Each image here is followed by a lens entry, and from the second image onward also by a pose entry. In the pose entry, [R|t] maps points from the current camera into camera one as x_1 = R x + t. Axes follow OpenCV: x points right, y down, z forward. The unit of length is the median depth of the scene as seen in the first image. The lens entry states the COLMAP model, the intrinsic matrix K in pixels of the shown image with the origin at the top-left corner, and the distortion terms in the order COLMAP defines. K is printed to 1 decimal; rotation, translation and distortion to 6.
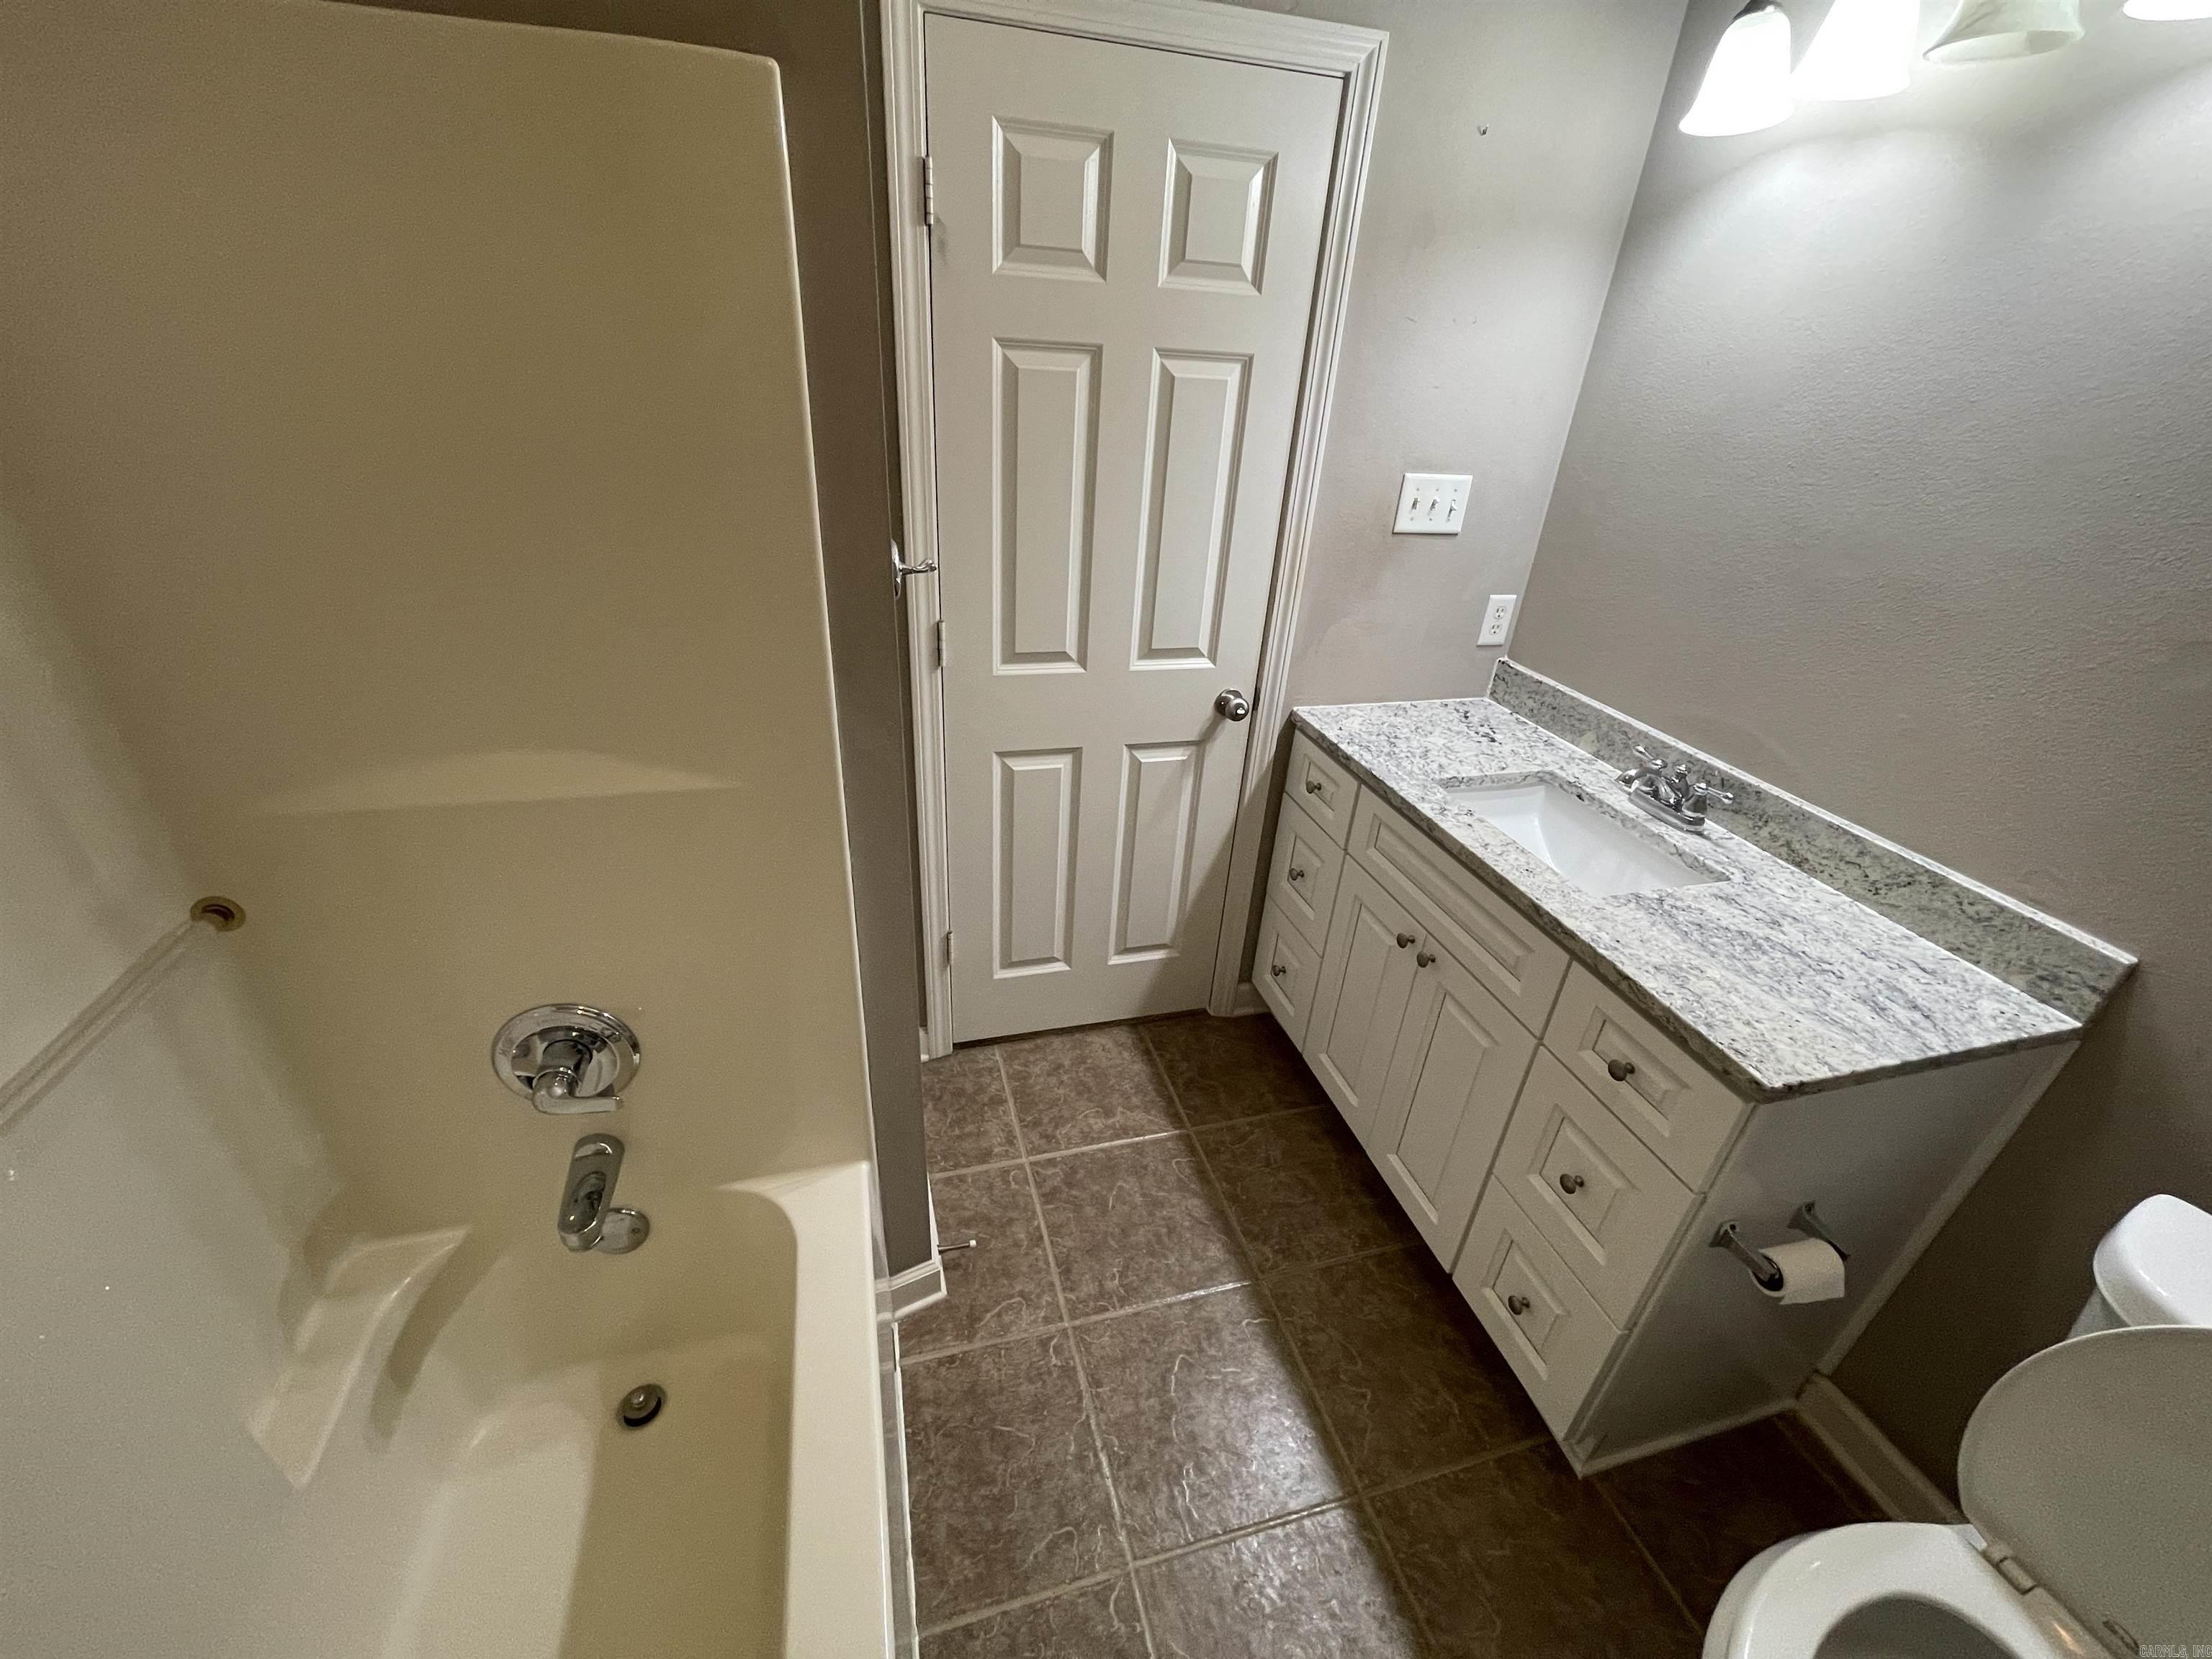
lens RADIAL K [[896.6, 0, 1101.3], [0, 896.6, 838.5], [0, 0, 1]] dist [0.002413, -0.000062]
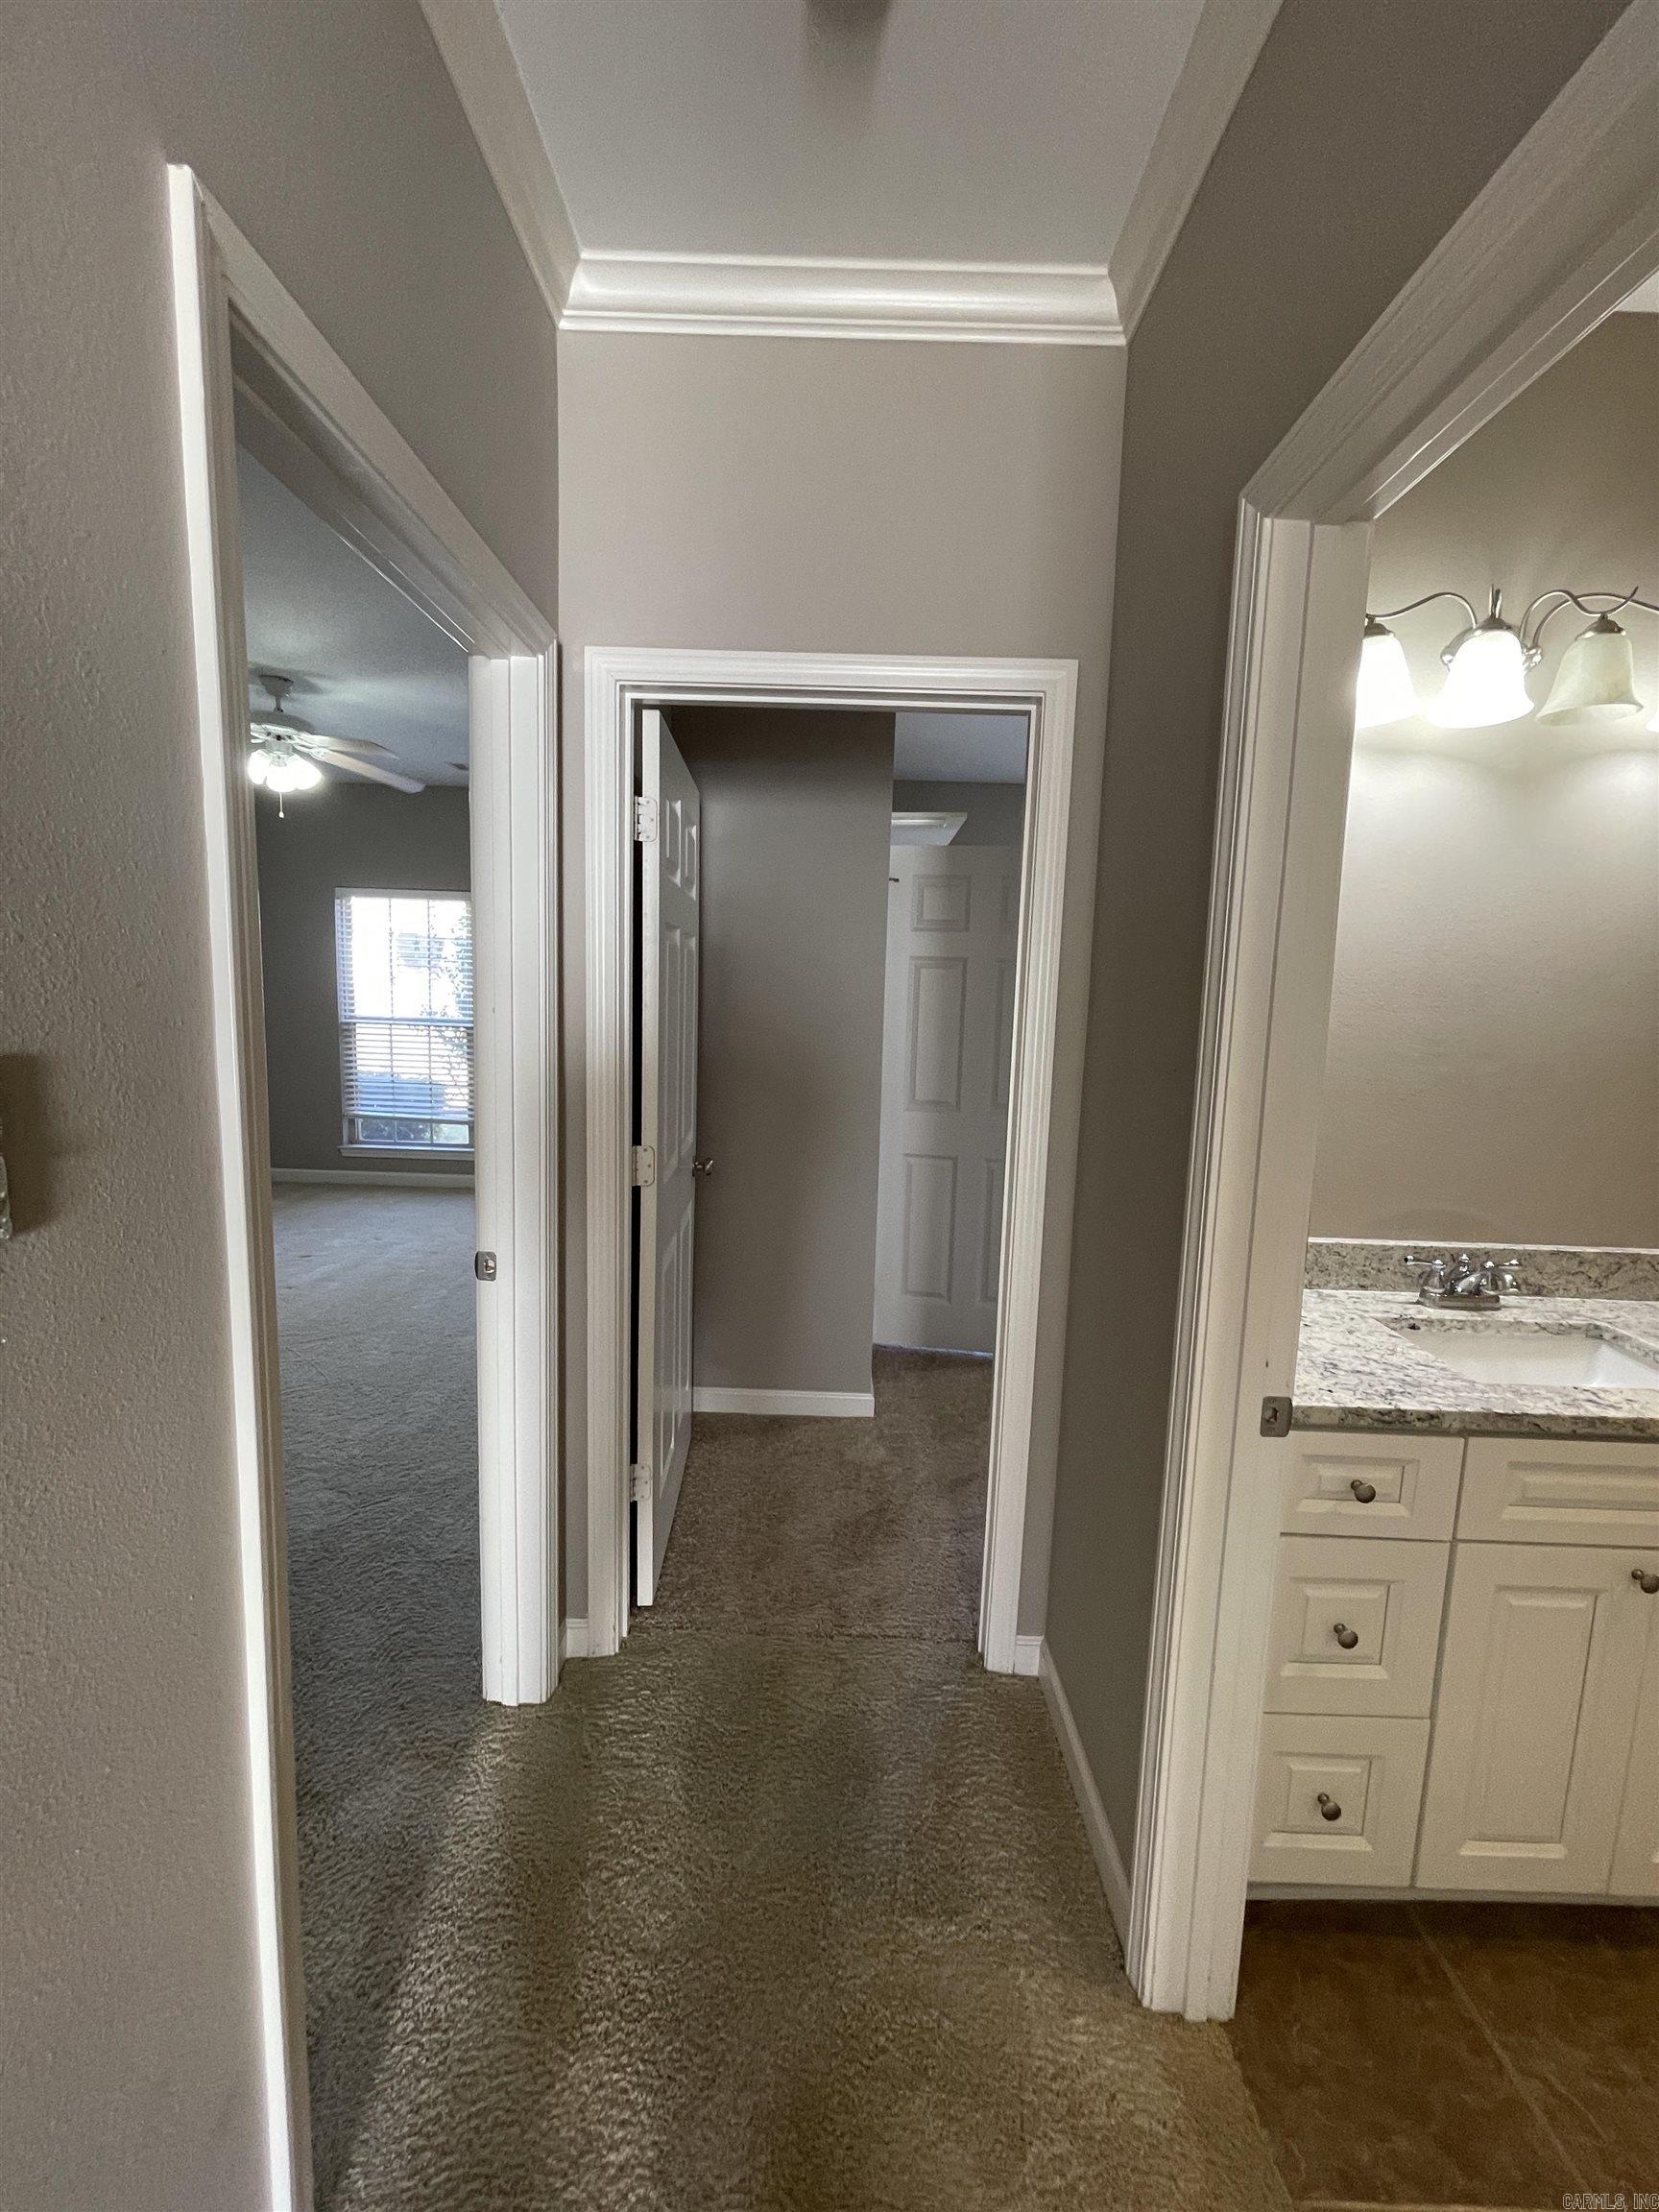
lens RADIAL K [[896.6, 0, 820.9], [0, 896.6, 1096.3], [0, 0, 1]] dist [0.002413, -0.000062]
pose [[0.280521, -0.159929, 0.946430, -0.539155], [0.448907, 0.893399, 0.017912, -0.609873], [-0.848405, 0.419834, 0.322411, 1.224934]]
